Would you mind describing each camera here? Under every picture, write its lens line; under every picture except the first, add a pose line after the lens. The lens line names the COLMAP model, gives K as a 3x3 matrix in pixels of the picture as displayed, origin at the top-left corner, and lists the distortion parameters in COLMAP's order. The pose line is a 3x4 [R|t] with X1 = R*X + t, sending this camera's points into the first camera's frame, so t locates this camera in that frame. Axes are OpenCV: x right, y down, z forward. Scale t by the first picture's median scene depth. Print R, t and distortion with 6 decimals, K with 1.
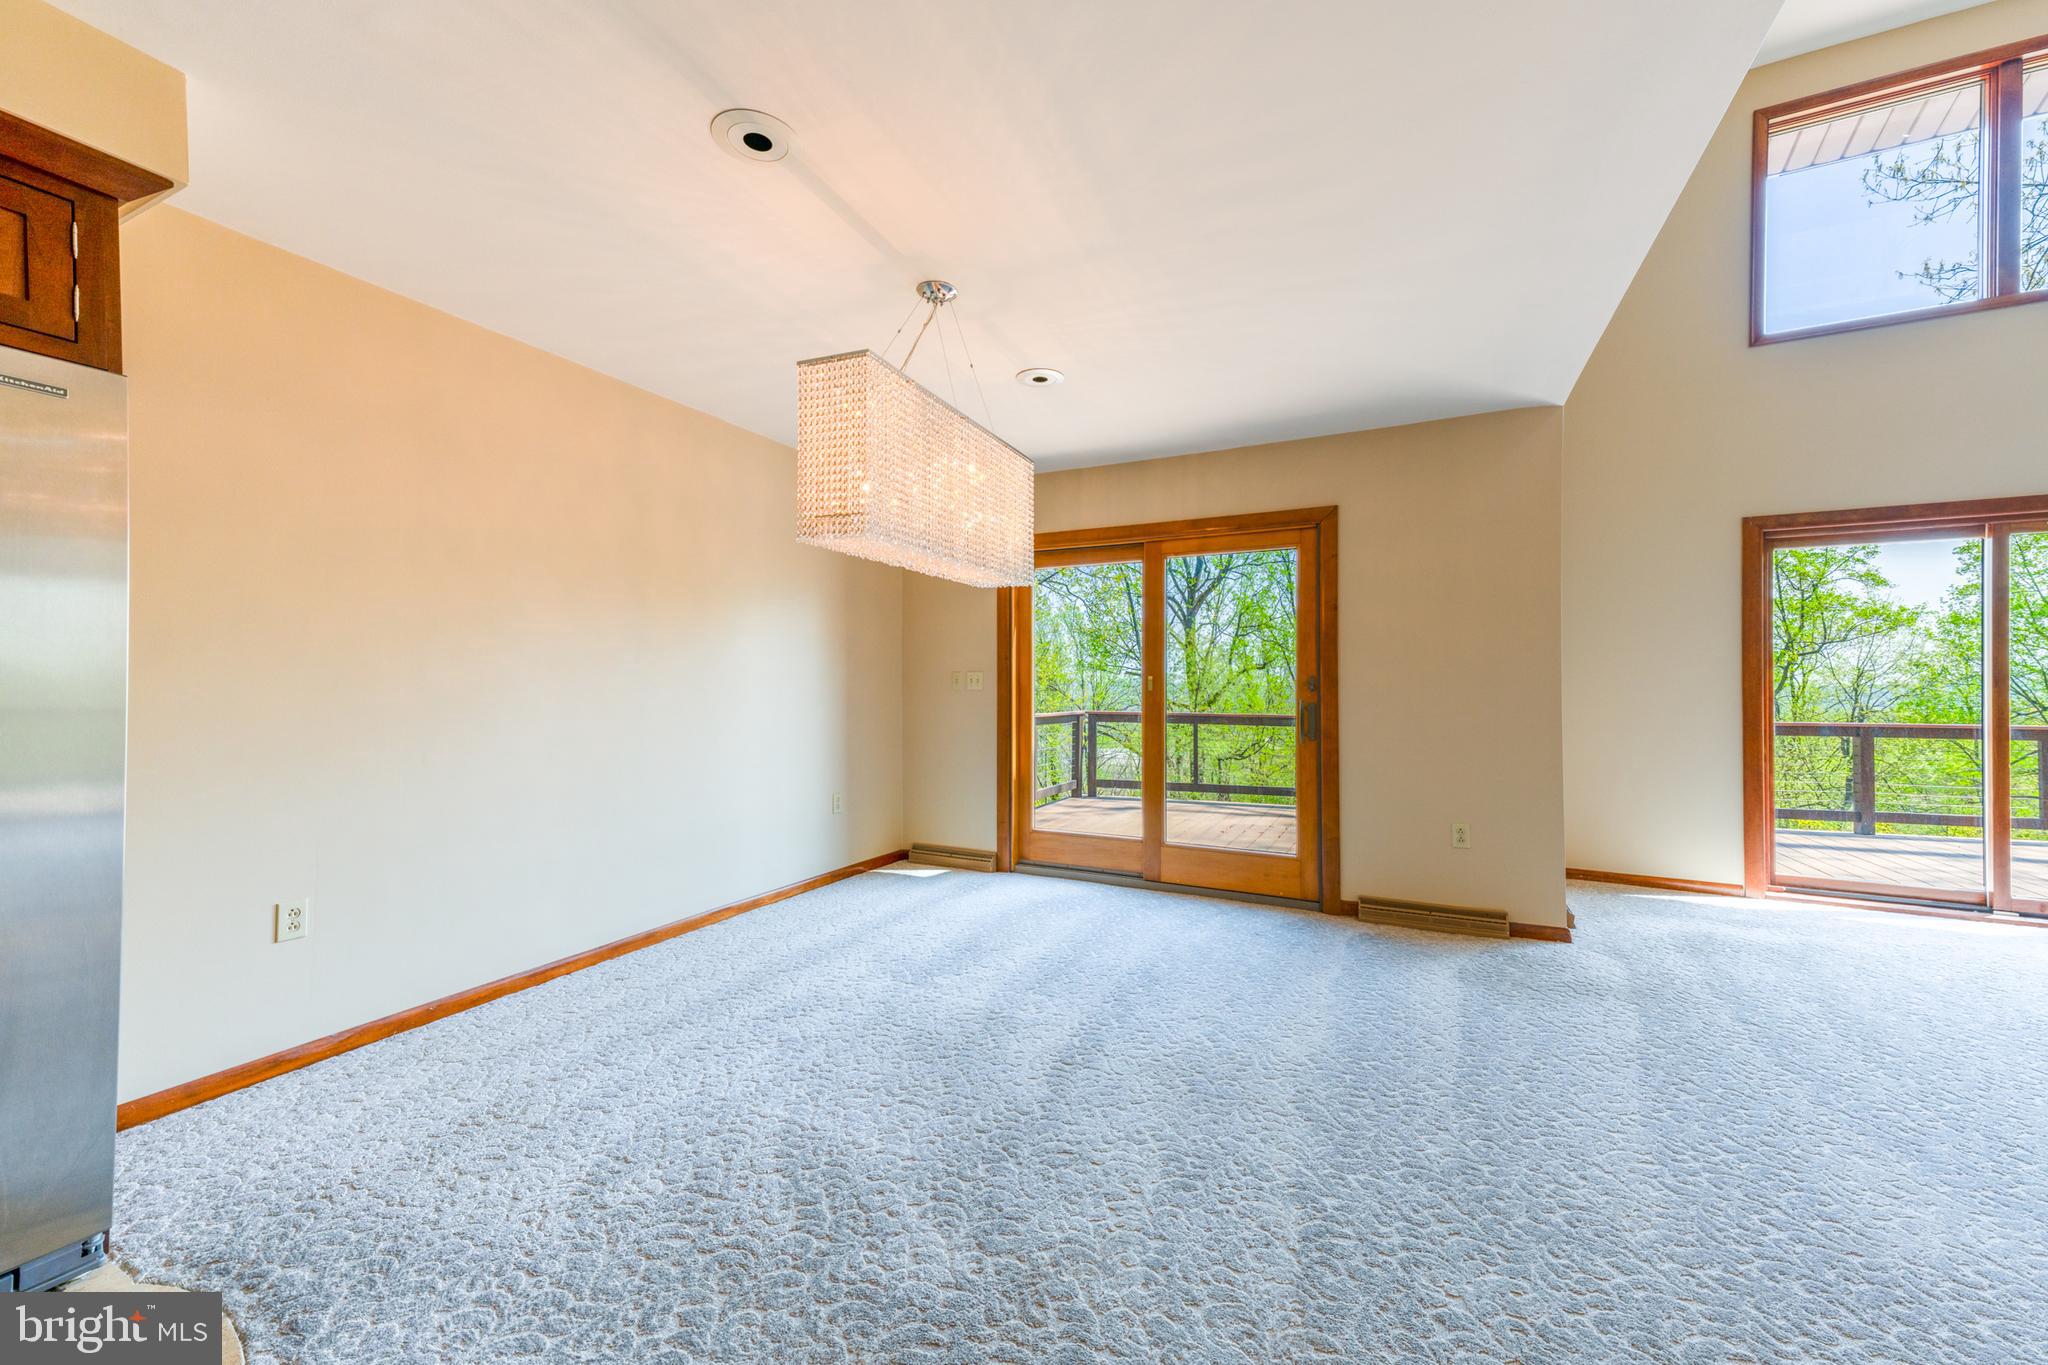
lens RADIAL K [[787.9, 0, 1022.5], [0, 787.9, 677.8], [0, 0, 1]] dist [0.042124, -0.006210]
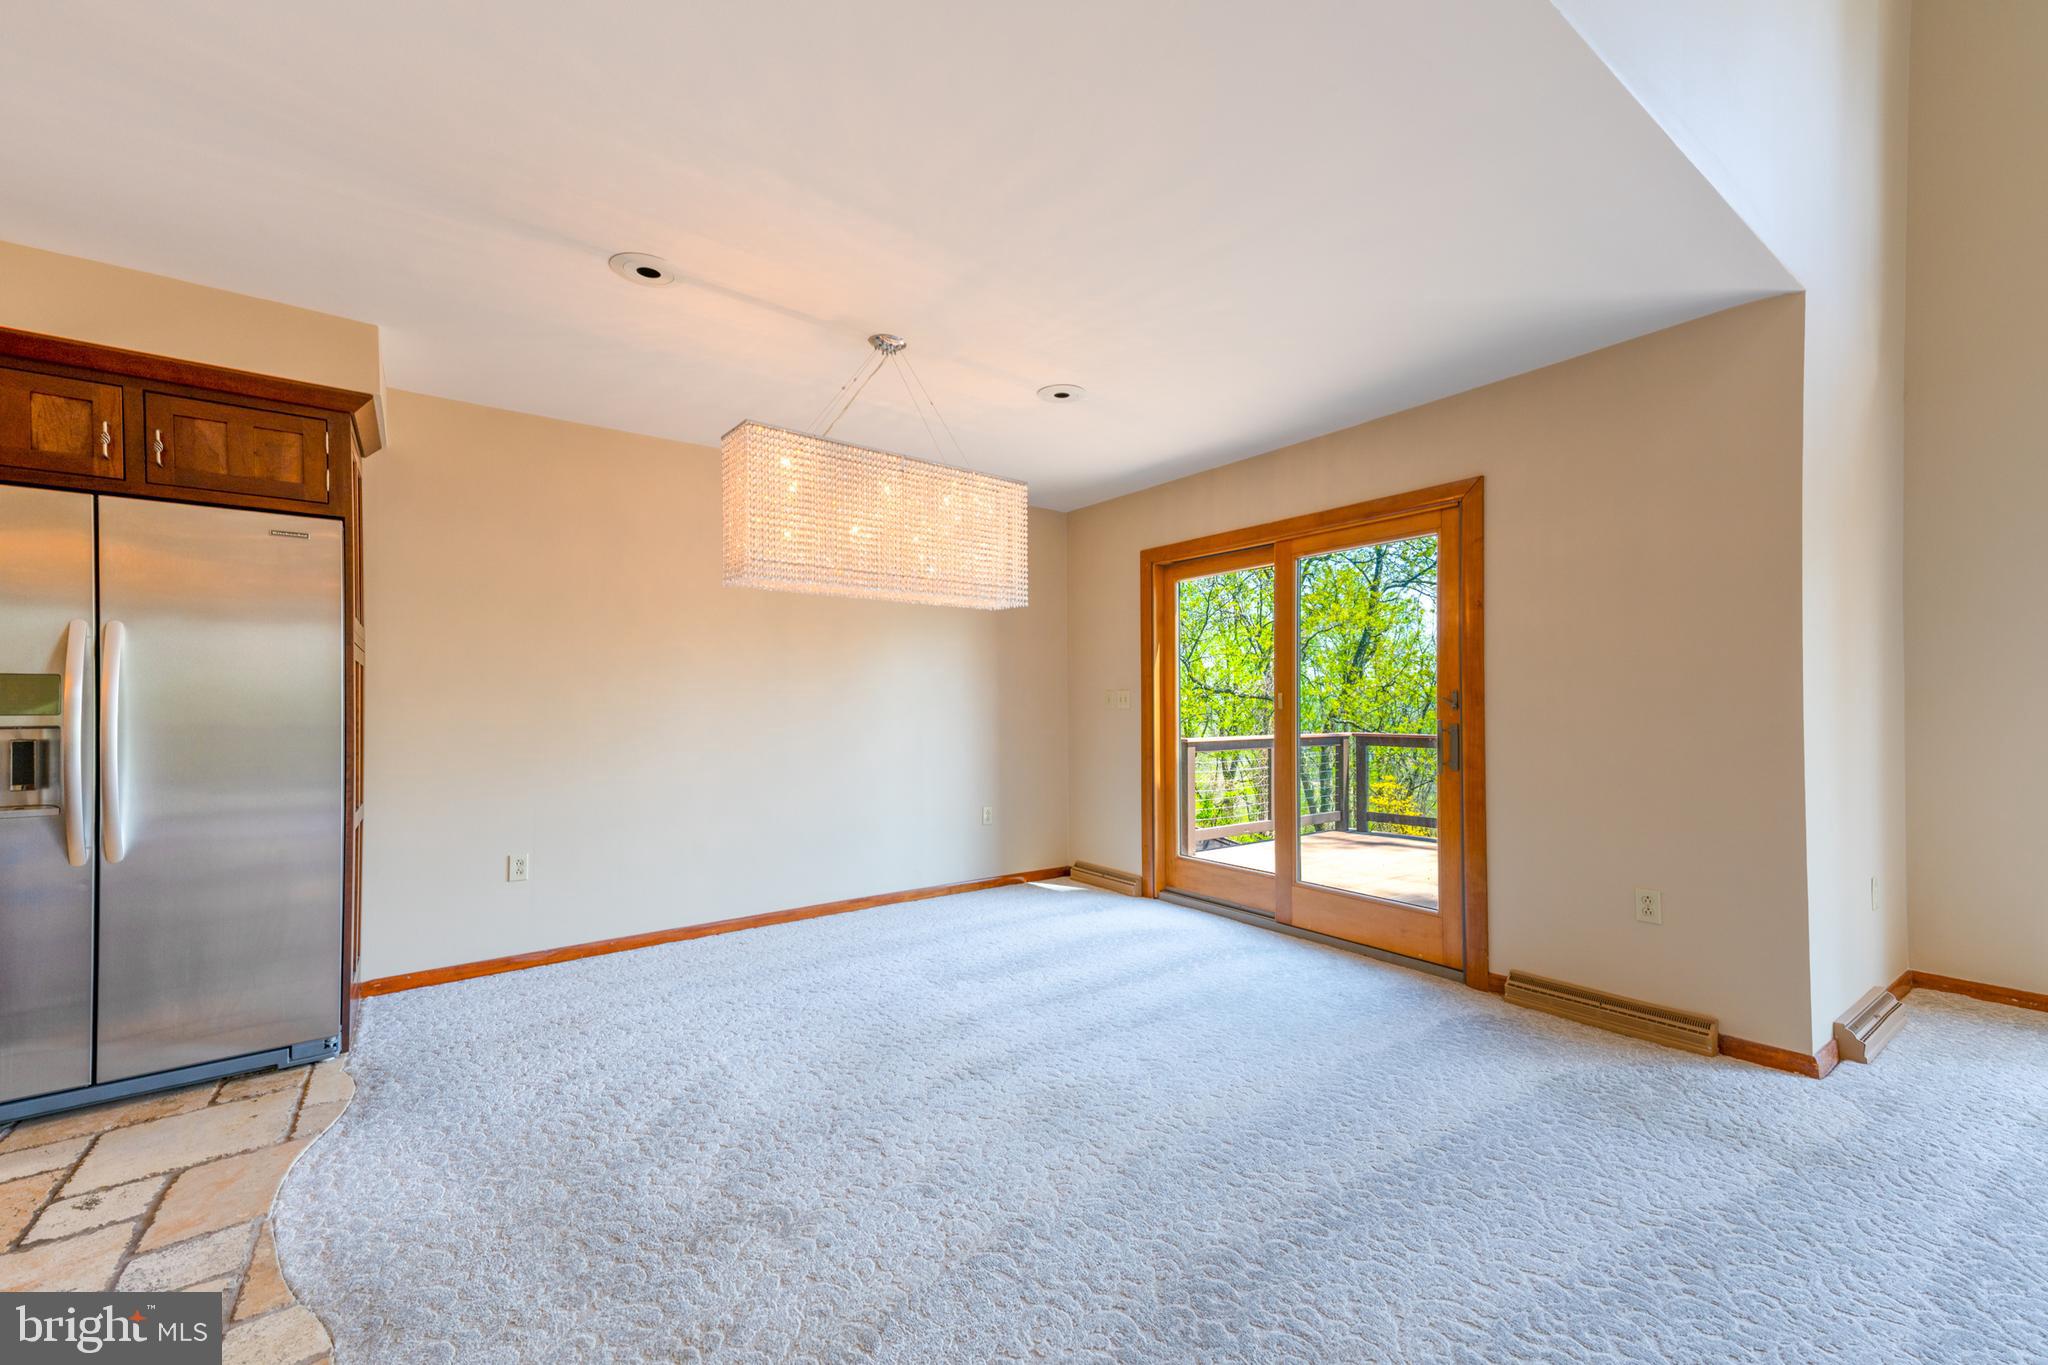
lens RADIAL K [[814.4, 0, 1025.1], [0, 814.4, 697.1], [0, 0, 1]] dist [0.044583, -0.007956]
pose [[0.890719, -0.009801, -0.454448, 0.380611], [0.009700, 0.999950, -0.002554, 0.002425], [0.454451, -0.002133, 0.890769, 0.055440]]
